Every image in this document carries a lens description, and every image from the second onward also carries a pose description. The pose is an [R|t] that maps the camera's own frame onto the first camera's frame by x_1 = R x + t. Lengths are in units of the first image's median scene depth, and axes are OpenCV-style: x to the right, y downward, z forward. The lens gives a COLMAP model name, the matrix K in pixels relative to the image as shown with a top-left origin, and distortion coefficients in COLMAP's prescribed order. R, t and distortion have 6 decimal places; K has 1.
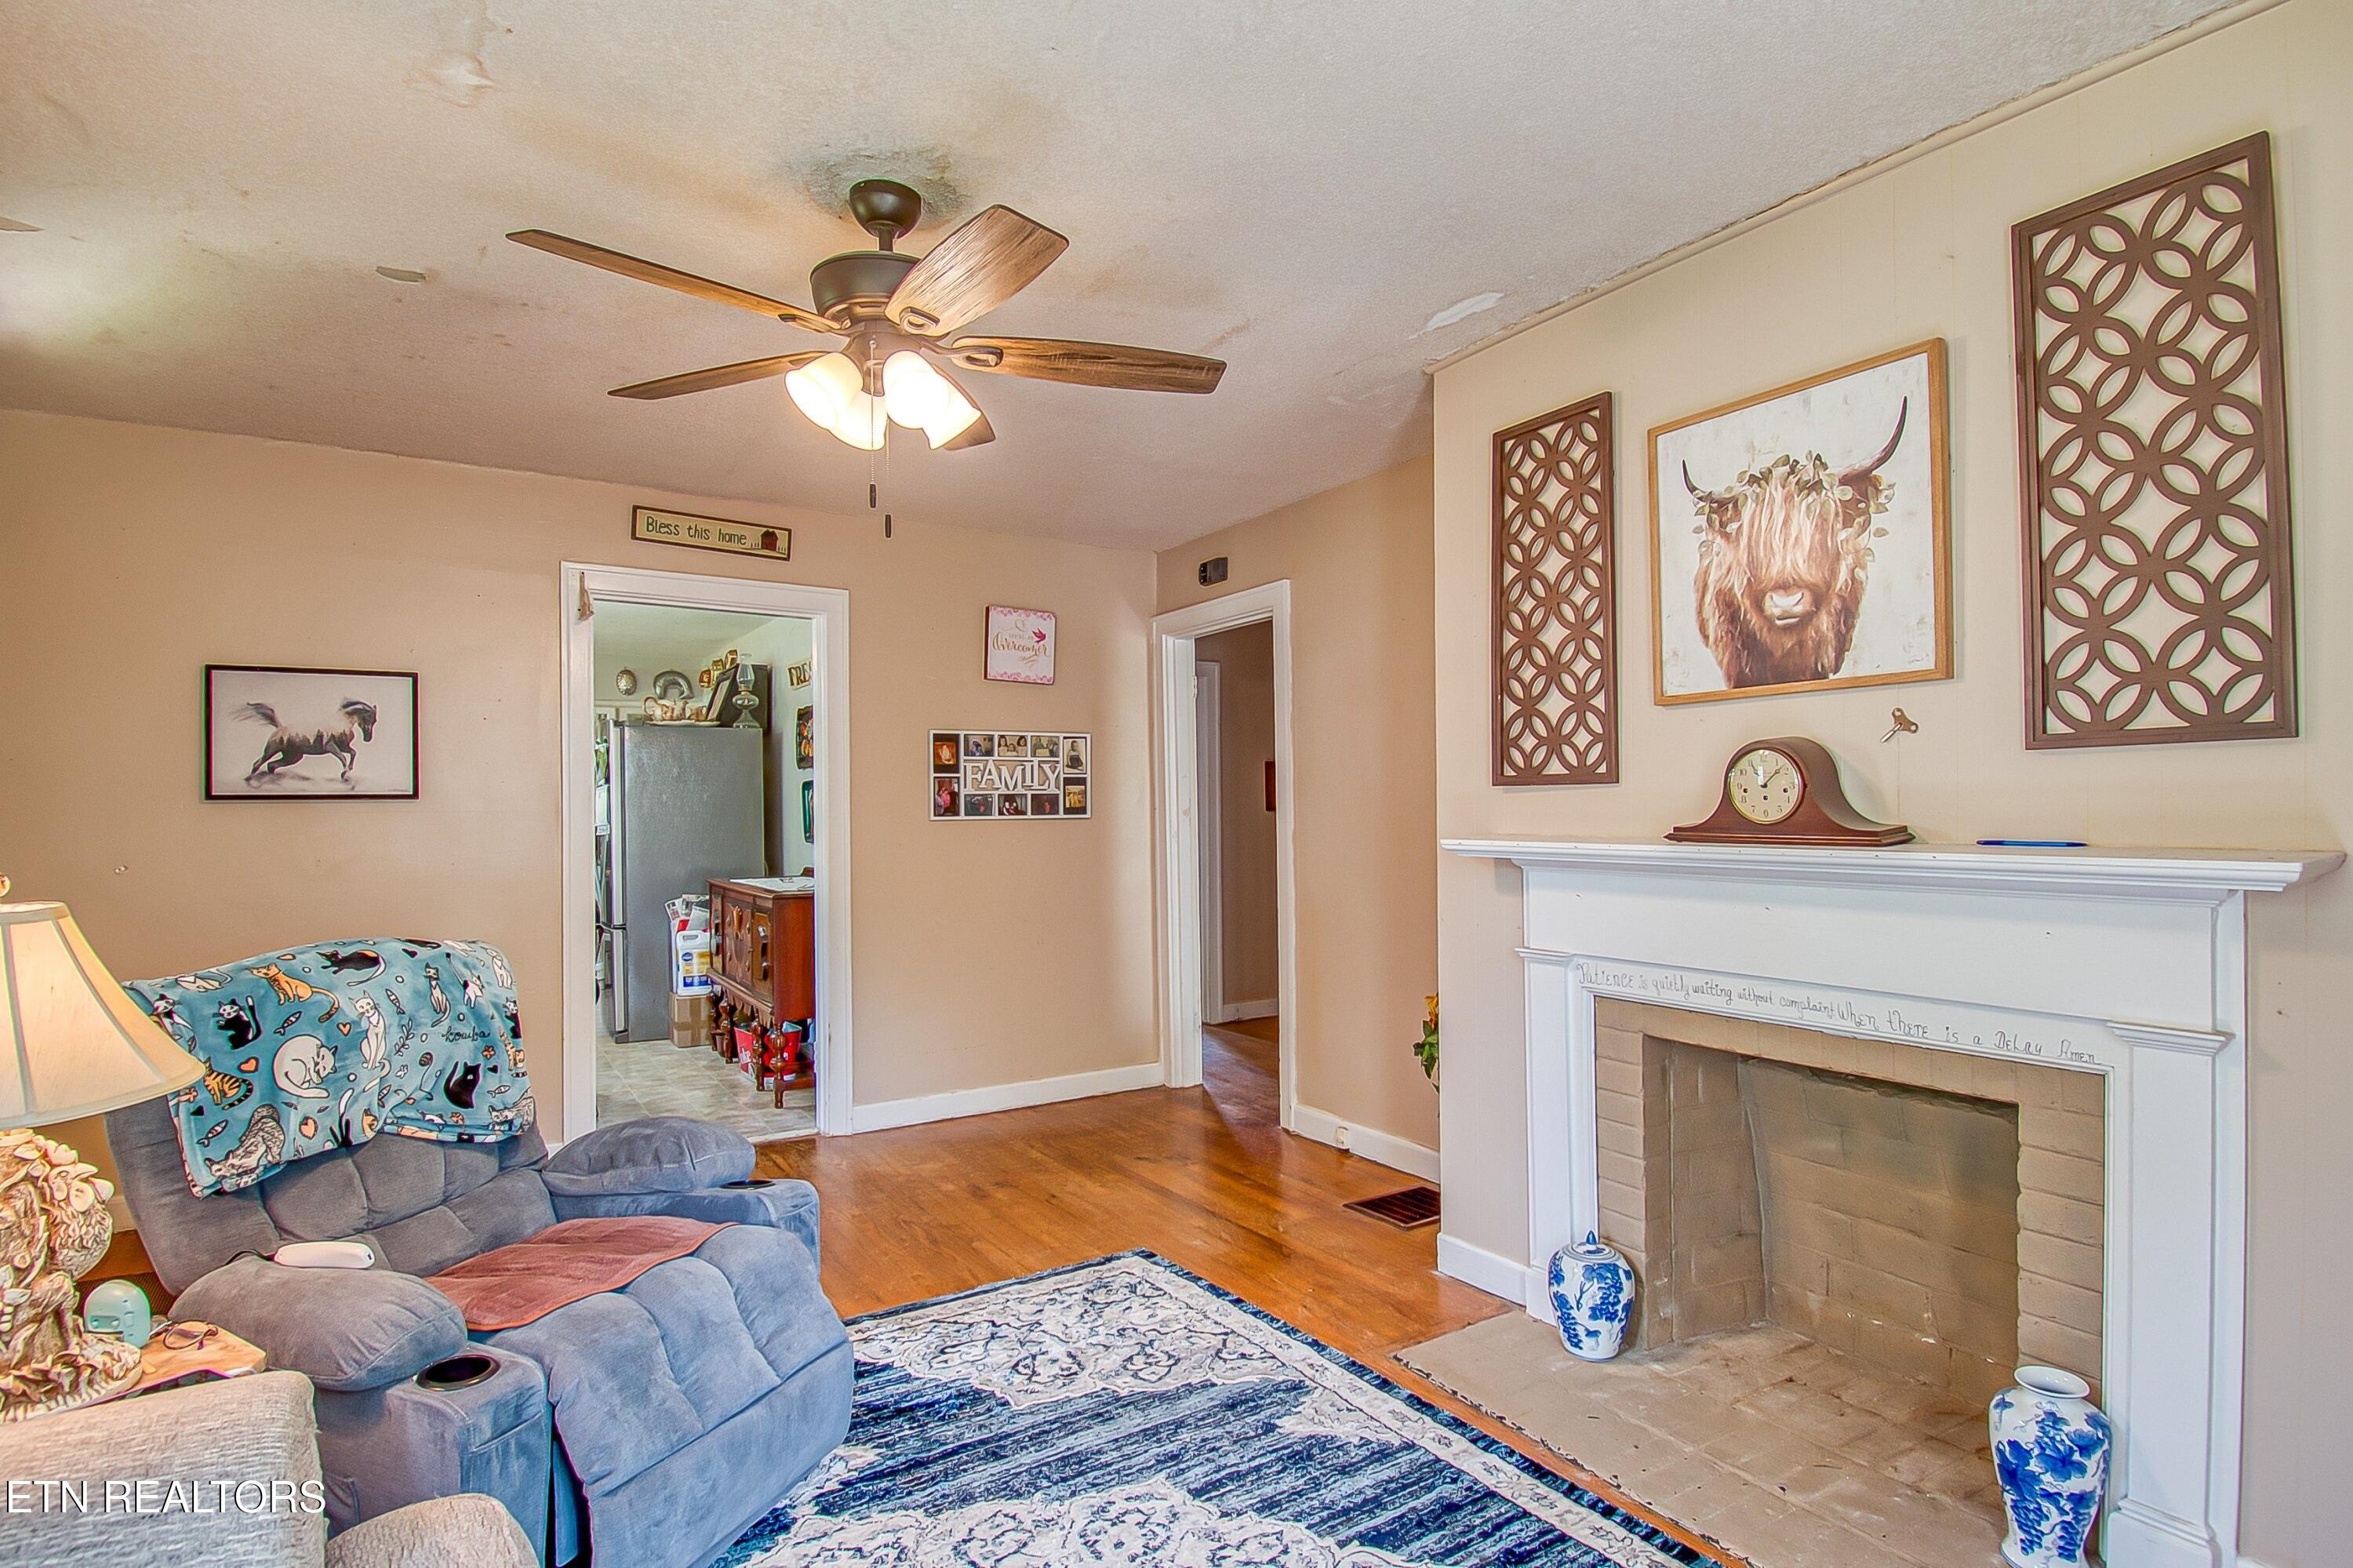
lens RADIAL K [[1213.4, 0, 1179.4], [0, 1213.4, 789.5], [0, 0, 1]] dist [0.004399, 0.000730]
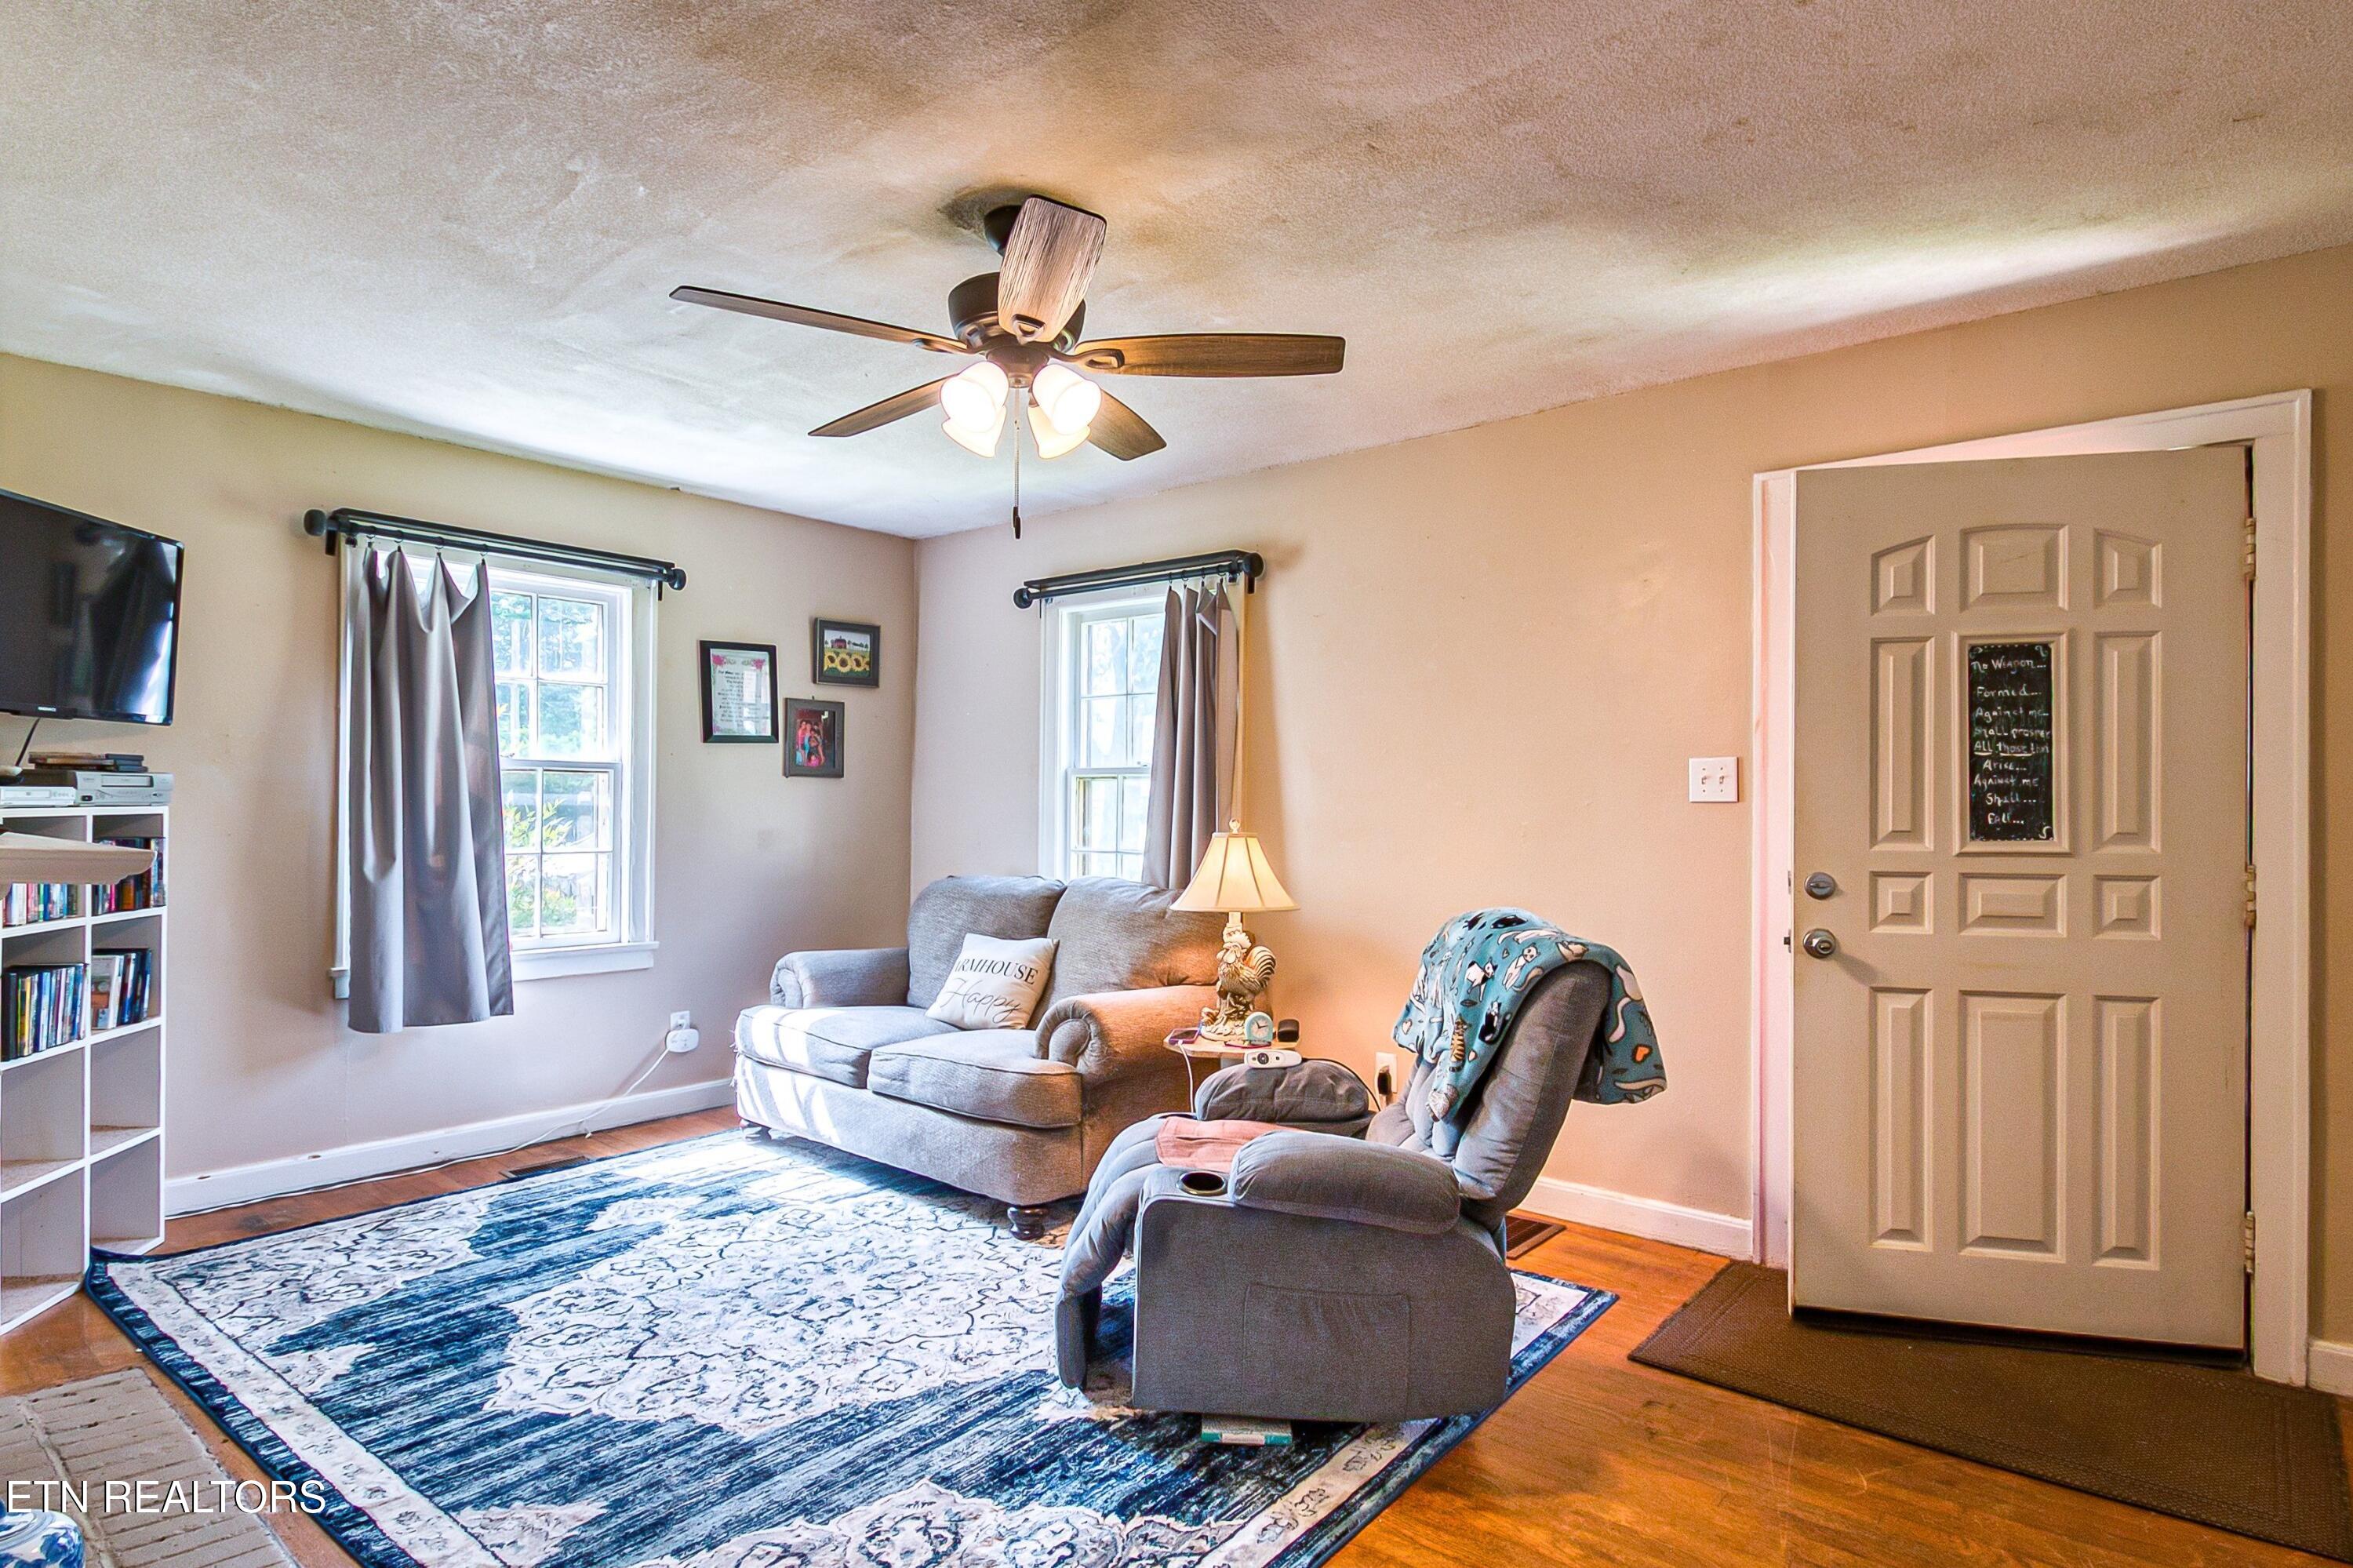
lens RADIAL K [[1213.4, 0, 1163.7], [0, 1213.4, 827.4], [0, 0, 1]] dist [0.004399, 0.000730]
pose [[-0.948639, 0.009102, -0.316230, -0.027369], [0.006699, 0.999940, 0.008684, 0.036906], [0.316290, 0.006119, -0.948643, 2.029808]]
